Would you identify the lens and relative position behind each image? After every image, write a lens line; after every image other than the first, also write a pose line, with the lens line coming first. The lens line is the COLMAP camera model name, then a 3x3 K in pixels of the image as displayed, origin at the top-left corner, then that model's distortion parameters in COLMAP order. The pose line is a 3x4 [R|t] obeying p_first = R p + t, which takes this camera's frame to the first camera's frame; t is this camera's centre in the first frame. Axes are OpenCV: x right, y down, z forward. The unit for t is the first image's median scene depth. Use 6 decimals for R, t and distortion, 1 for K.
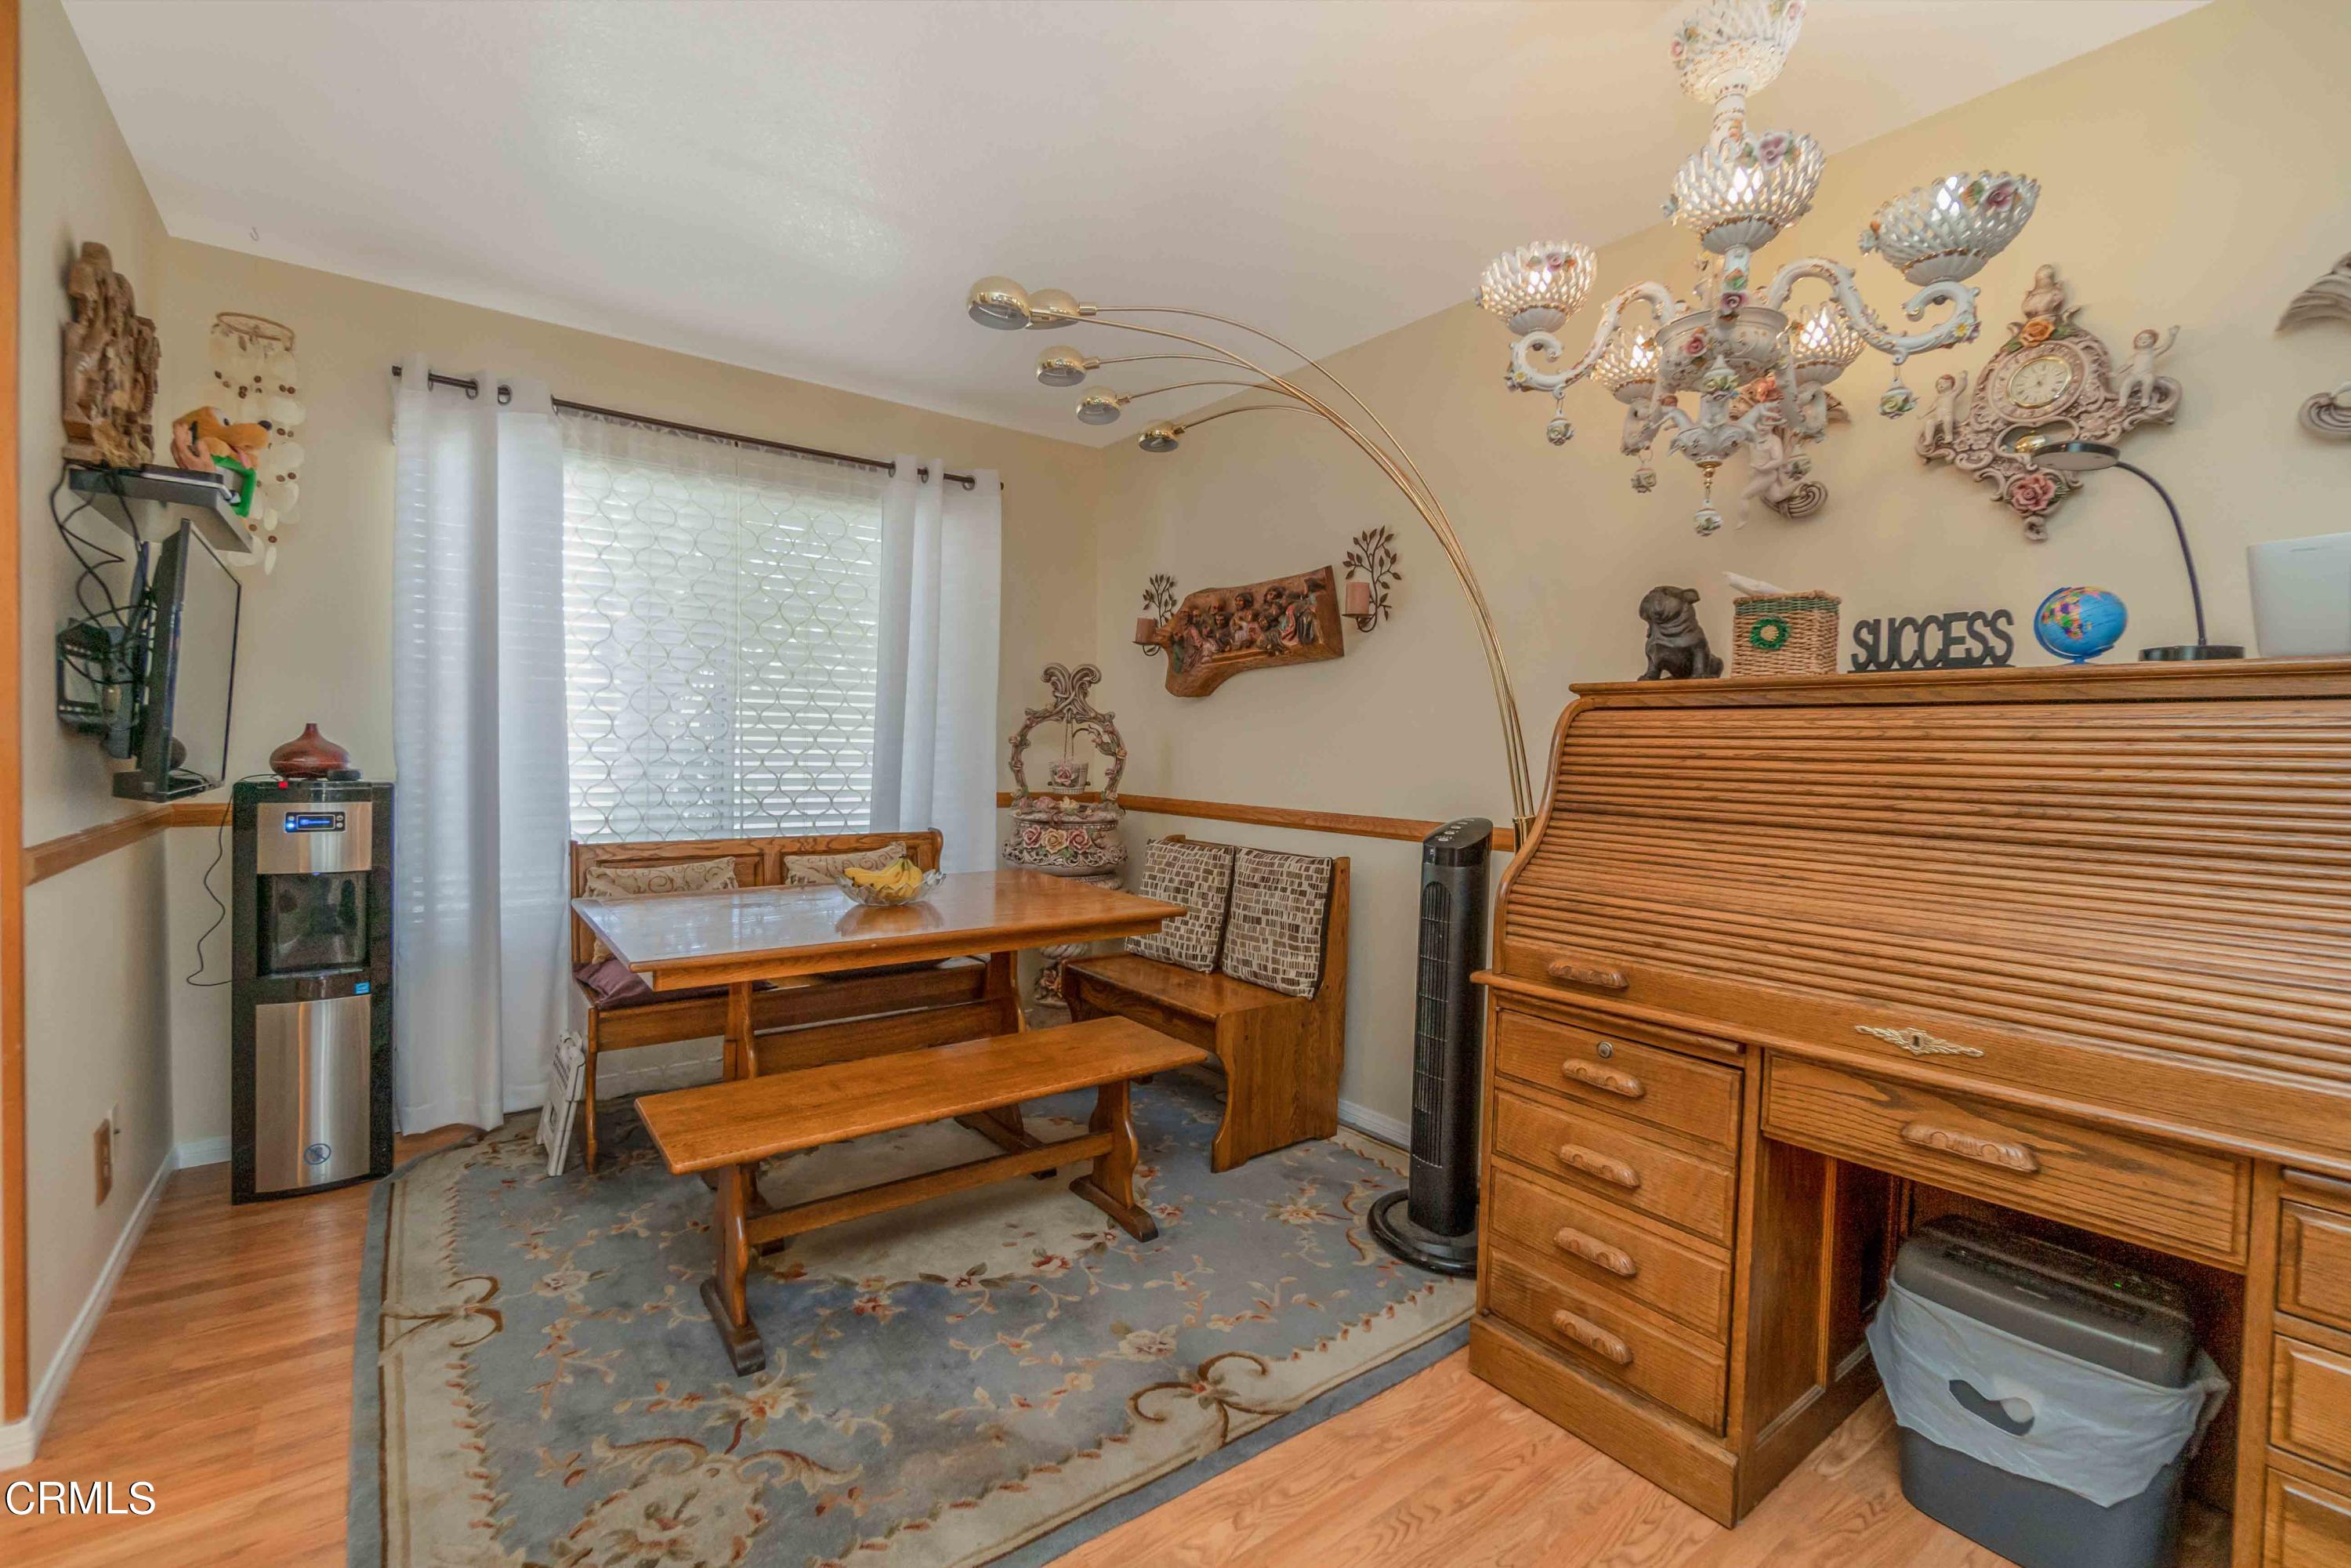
lens RADIAL K [[1011.3, 0, 1166.3], [0, 1011.3, 774.3], [0, 0, 1]] dist [-0.004730, 0.000089]
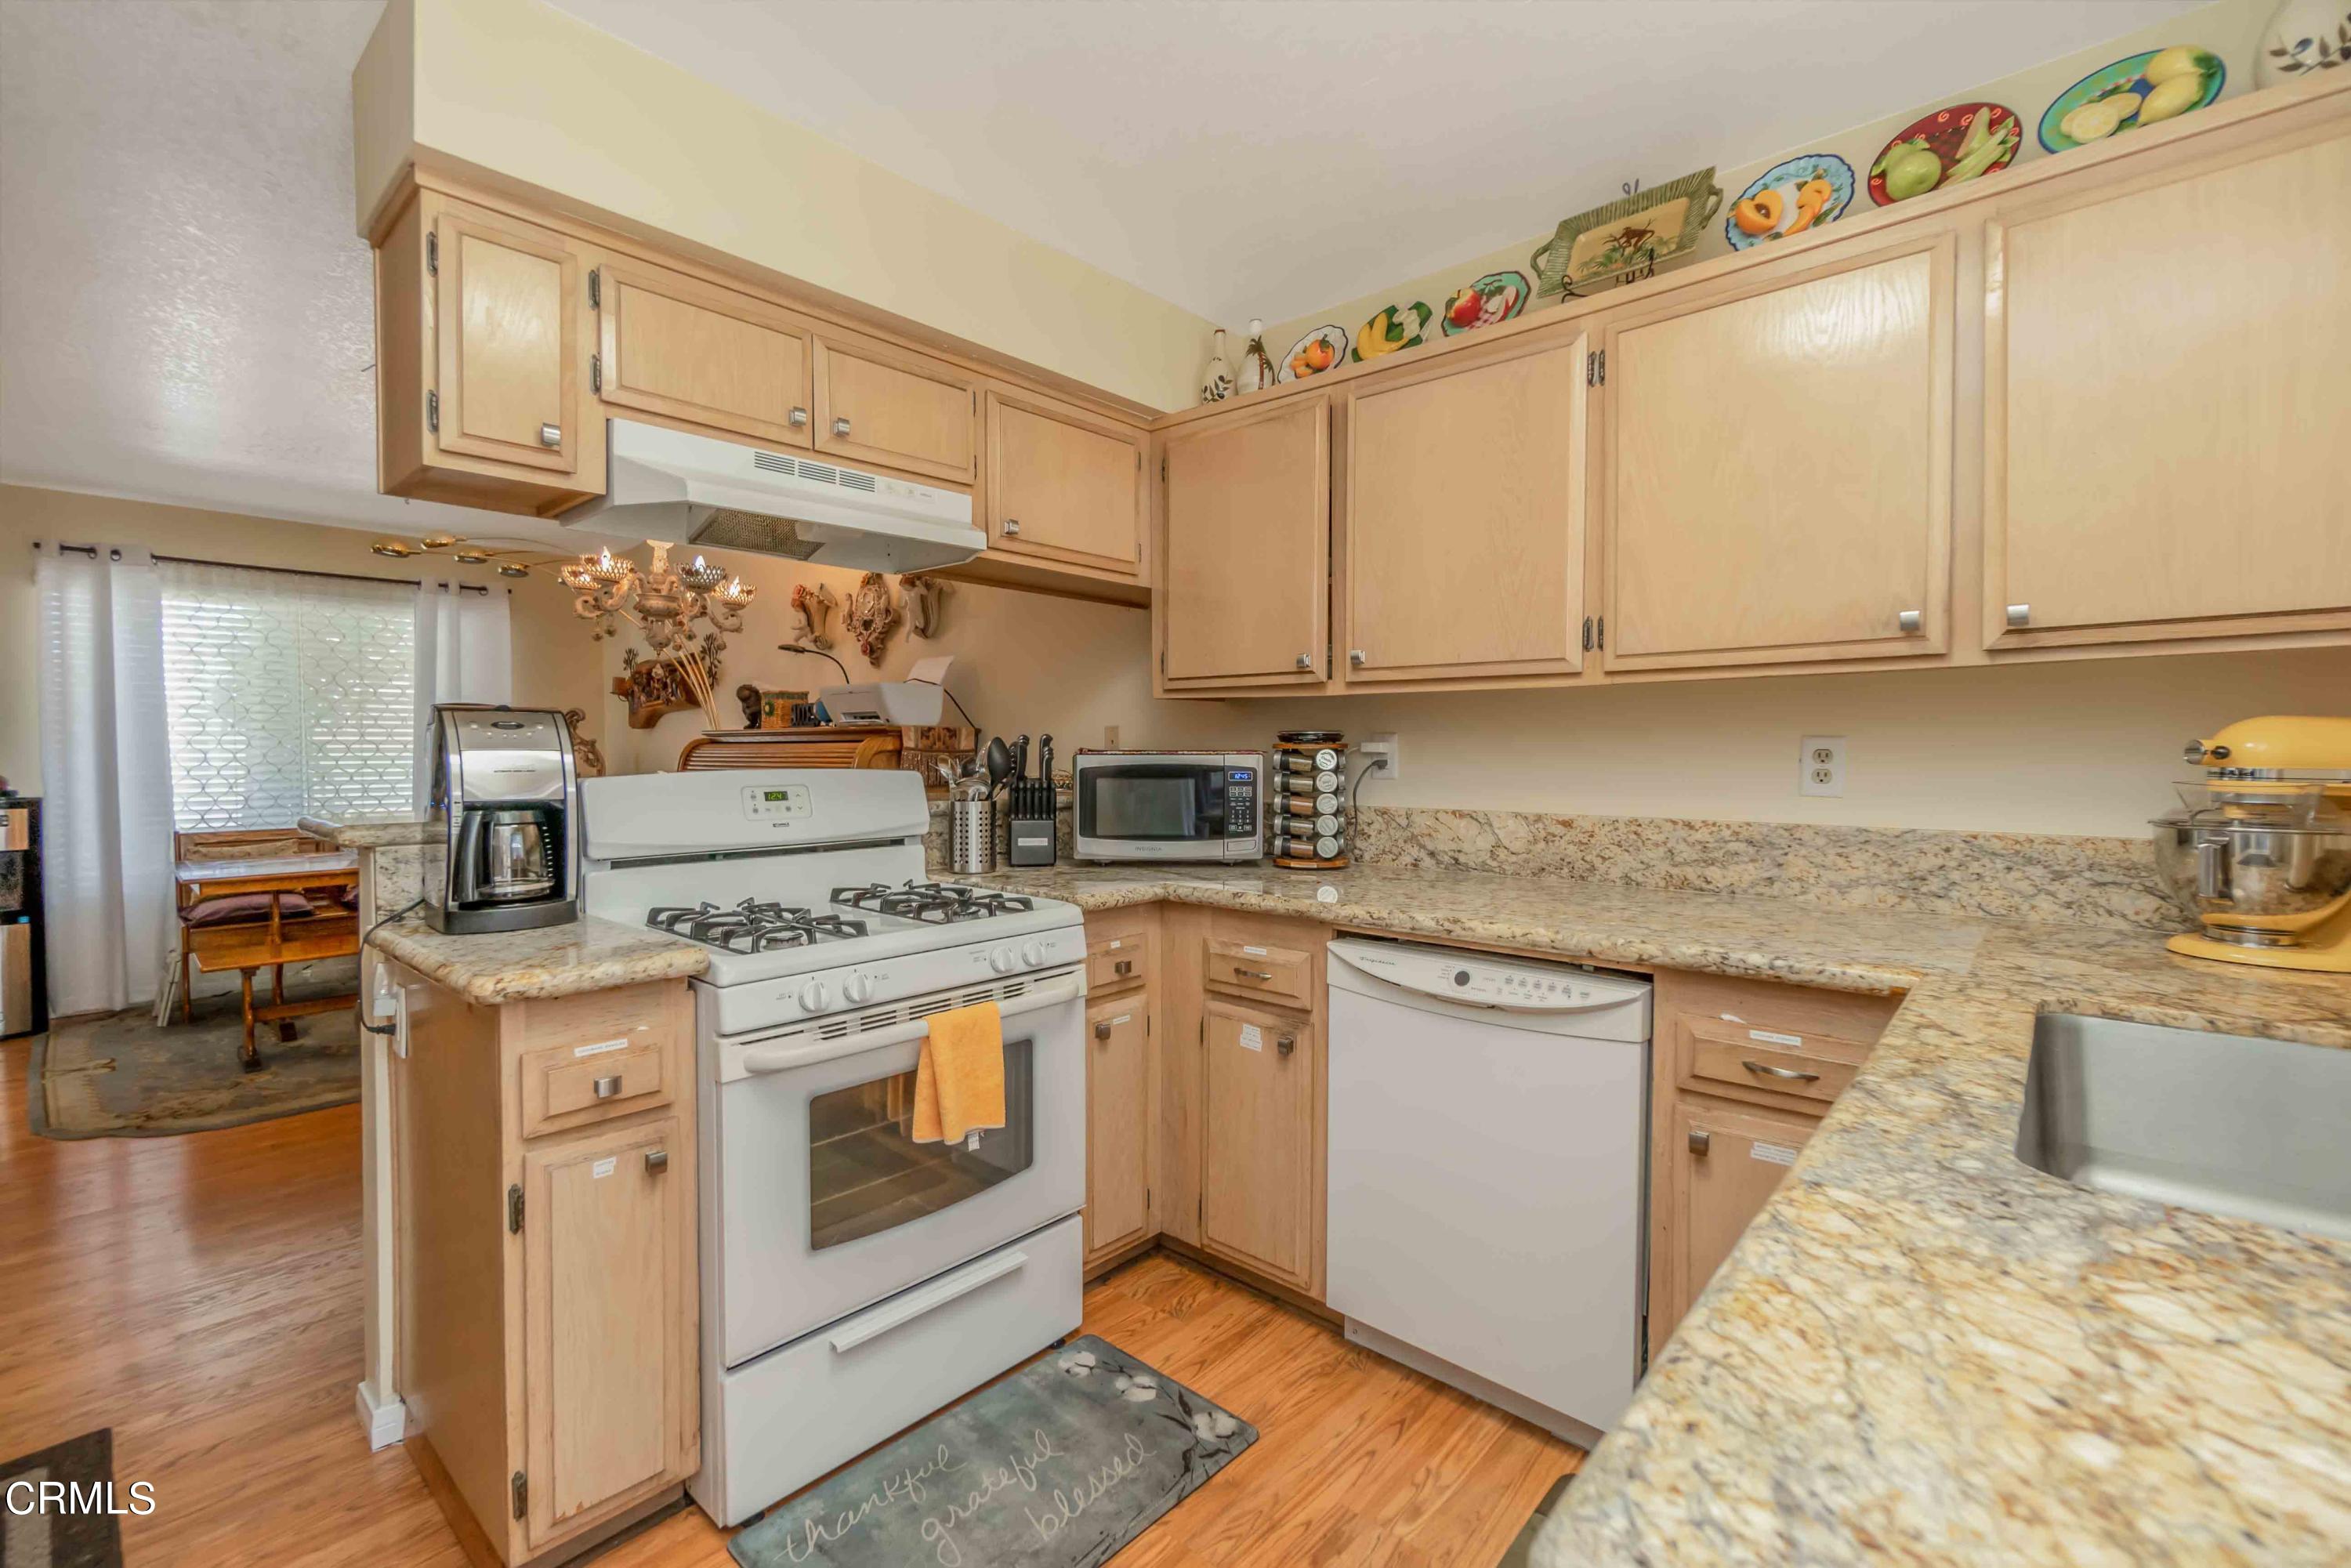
lens RADIAL K [[1011.3, 0, 1165.7], [0, 1011.3, 772.5], [0, 0, 1]] dist [-0.004730, 0.000089]
pose [[0.981481, -0.027715, 0.189546, 0.647663], [0.027787, 0.999611, 0.002278, 0.013730], [-0.189535, 0.003031, 0.981869, -0.857339]]
